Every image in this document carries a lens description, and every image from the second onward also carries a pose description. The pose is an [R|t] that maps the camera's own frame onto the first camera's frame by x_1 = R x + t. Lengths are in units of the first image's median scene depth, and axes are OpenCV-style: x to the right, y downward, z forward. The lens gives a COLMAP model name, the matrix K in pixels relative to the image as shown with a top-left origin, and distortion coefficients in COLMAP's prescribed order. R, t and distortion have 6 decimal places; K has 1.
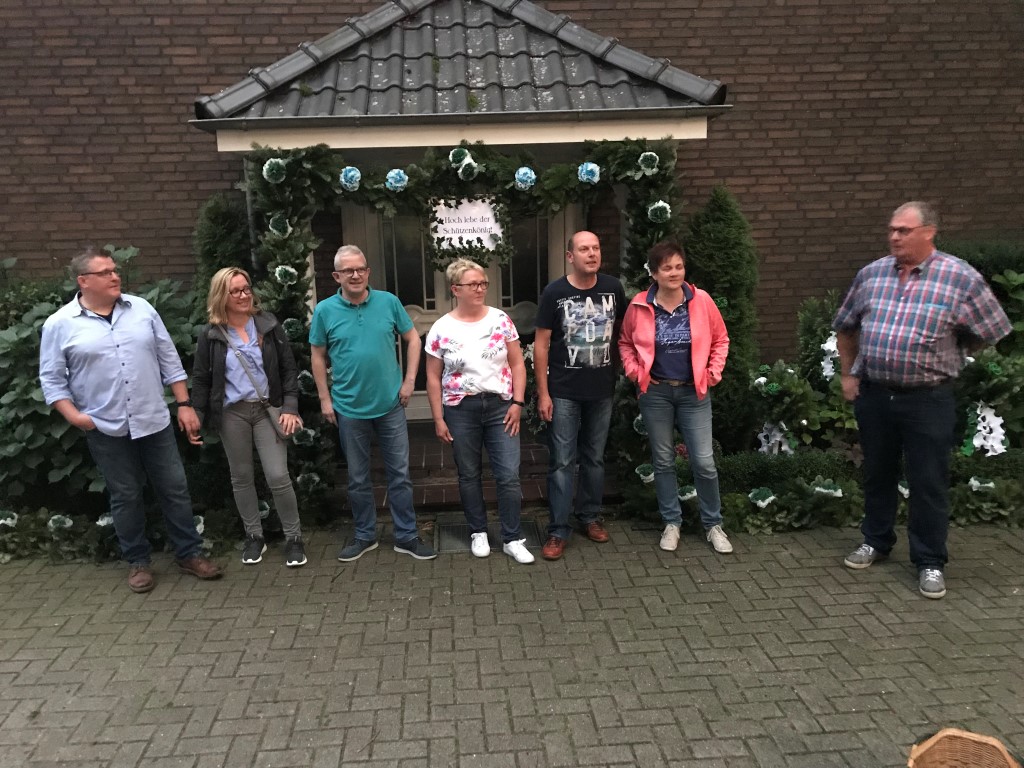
lens RADIAL K [[857.9, 0, 495.7], [0, 857.9, 386.9], [0, 0, 1]] dist [0.054443, -0.067011]
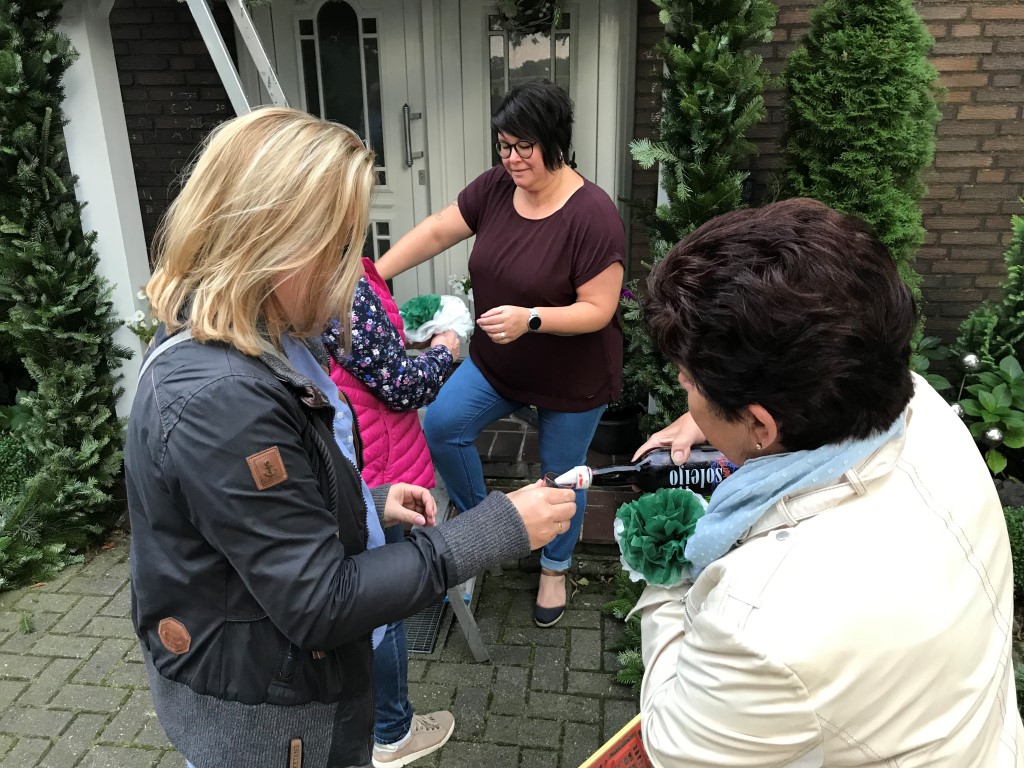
lens RADIAL K [[857.9, 0, 495.7], [0, 857.9, 386.9], [0, 0, 1]] dist [0.054443, -0.067011]
pose [[0.982693, 0.073755, -0.169927, 0.164944], [-0.047490, 0.986969, 0.153743, -0.058978], [0.179052, -0.143013, 0.973390, 0.488594]]
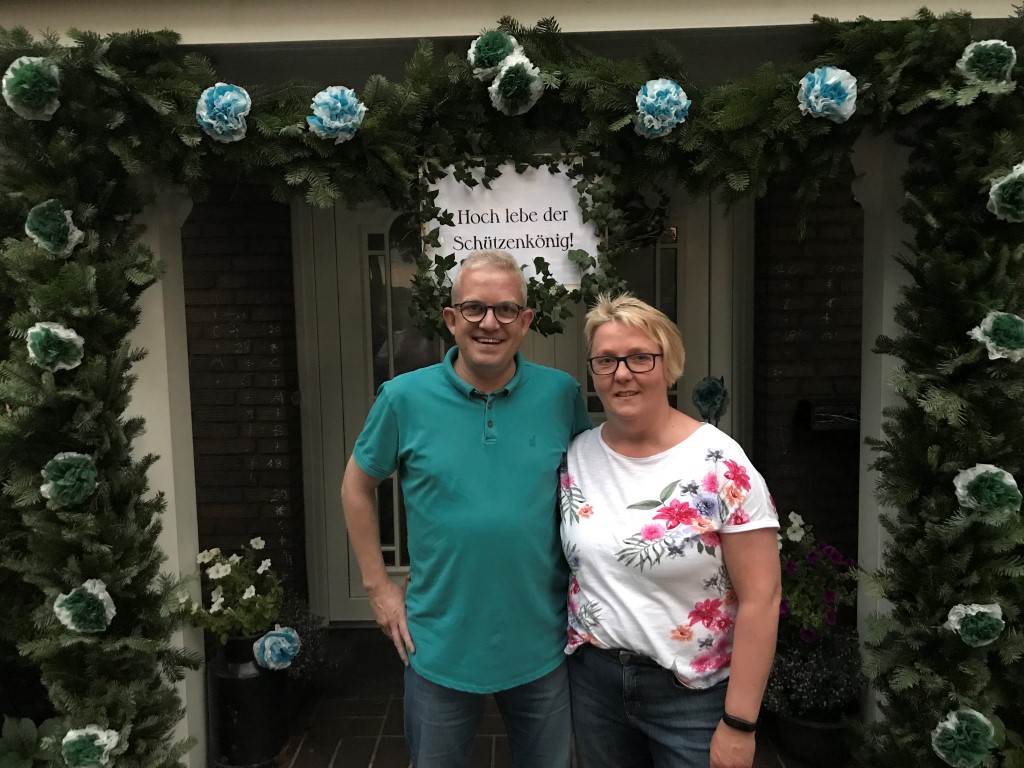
lens RADIAL K [[857.9, 0, 495.7], [0, 857.9, 386.9], [0, 0, 1]] dist [0.054443, -0.067011]
pose [[0.996255, 0.015809, -0.085007, -0.005329], [-0.023436, 0.995712, -0.089491, -0.077943], [0.083228, 0.091148, 0.992353, 0.606275]]
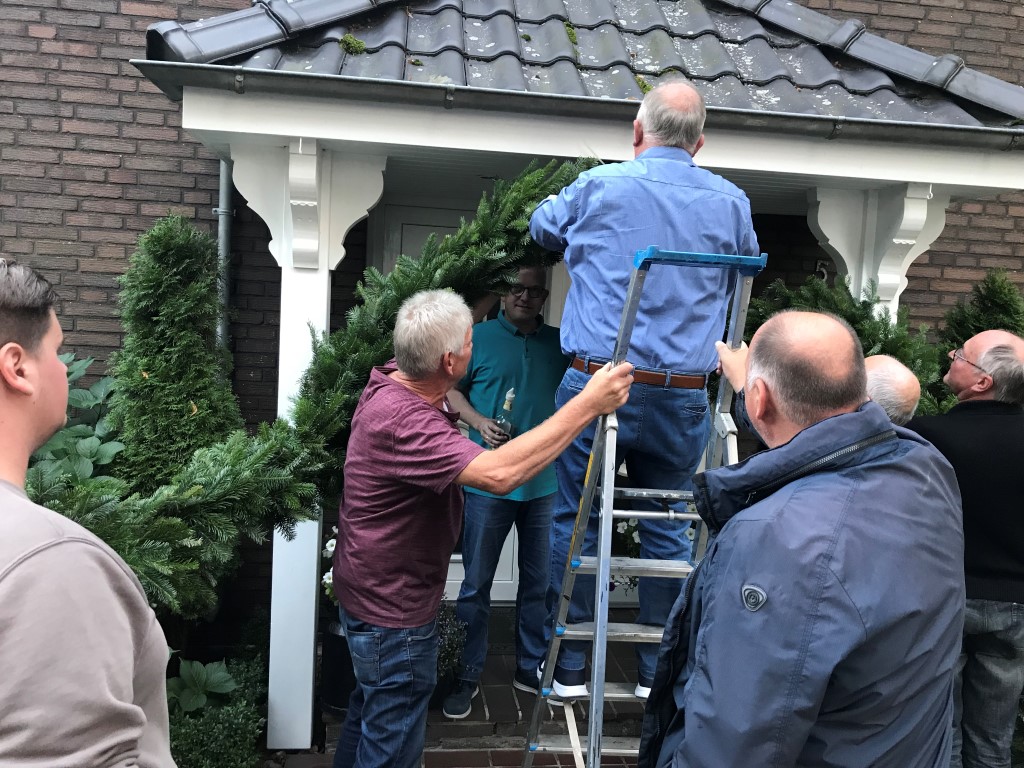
lens RADIAL K [[851.3, 0, 495.5], [0, 851.3, 384.0], [0, 0, 1]] dist [0.006312, 0.011290]
pose [[0.994732, 0.073370, 0.071583, -0.150748], [-0.064831, 0.991239, -0.115072, -0.065258], [-0.079399, 0.109825, 0.990775, 0.465783]]
